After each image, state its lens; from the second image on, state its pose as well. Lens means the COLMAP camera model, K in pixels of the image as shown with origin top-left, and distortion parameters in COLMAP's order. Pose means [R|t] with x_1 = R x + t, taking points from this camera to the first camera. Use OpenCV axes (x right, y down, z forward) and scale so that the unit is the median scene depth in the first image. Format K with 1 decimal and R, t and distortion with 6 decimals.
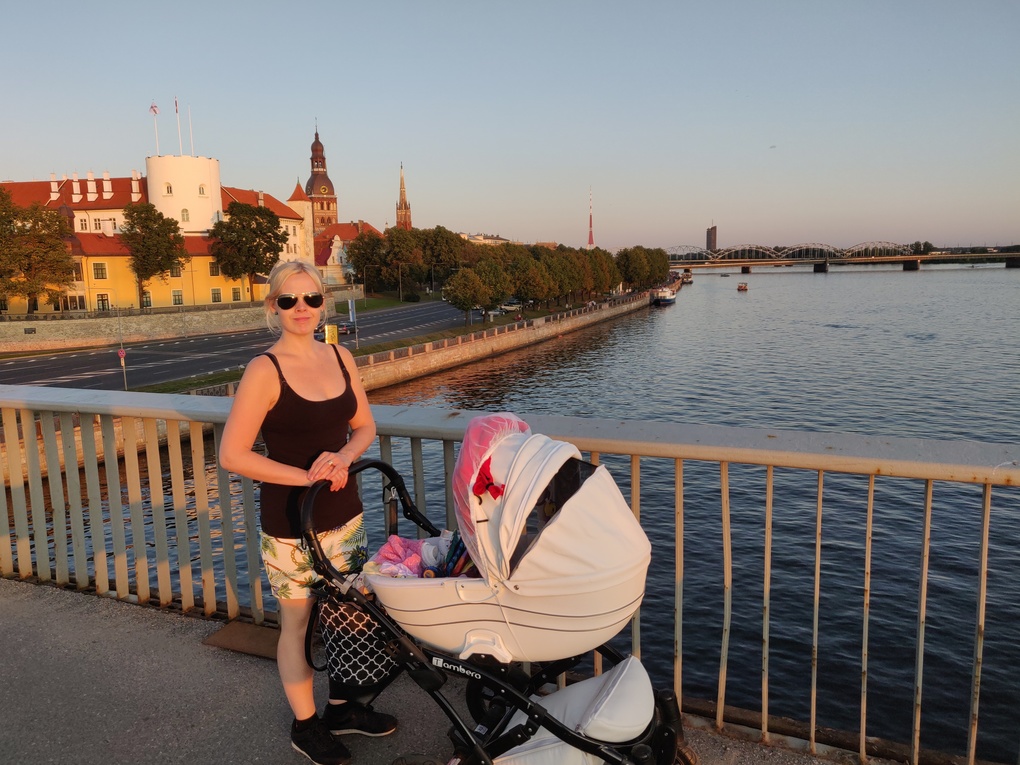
lens RADIAL K [[768.7, 0, 490.5], [0, 768.7, 384.1], [0, 0, 1]] dist [-0.036040, 0.078307]
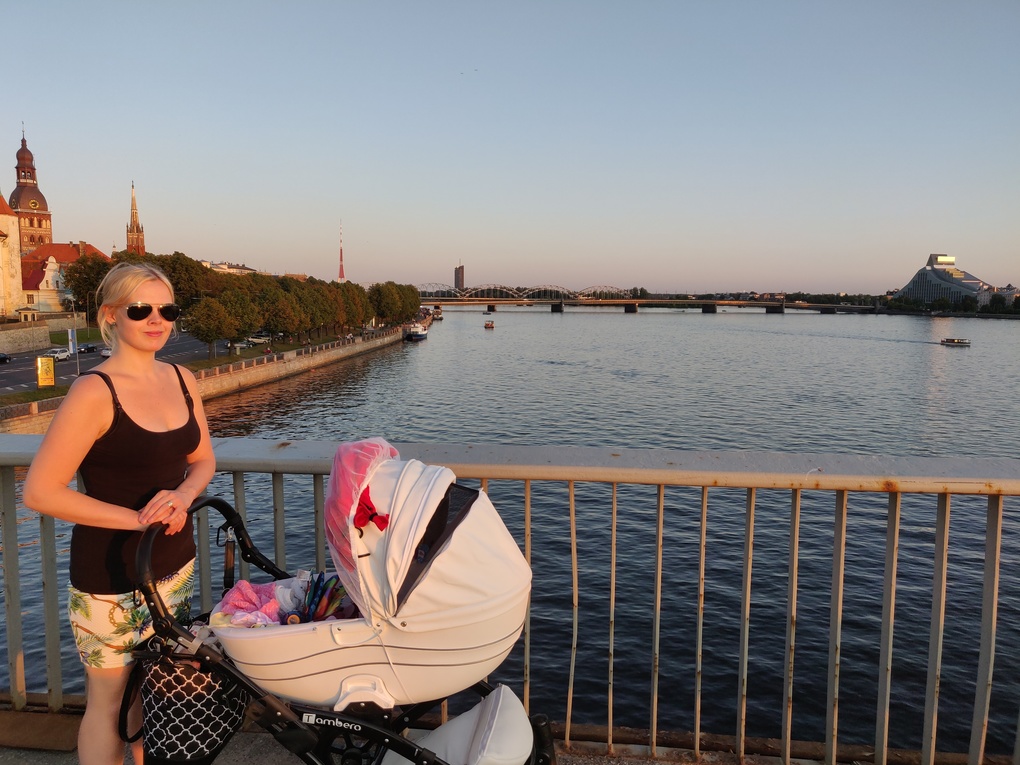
lens RADIAL K [[768.7, 0, 490.5], [0, 768.7, 384.1], [0, 0, 1]] dist [-0.036040, 0.078307]
pose [[0.947818, -0.001694, 0.318809, -0.127390], [0.015975, 0.998982, -0.042184, 0.011434], [-0.318413, 0.045076, 0.946880, 0.056246]]
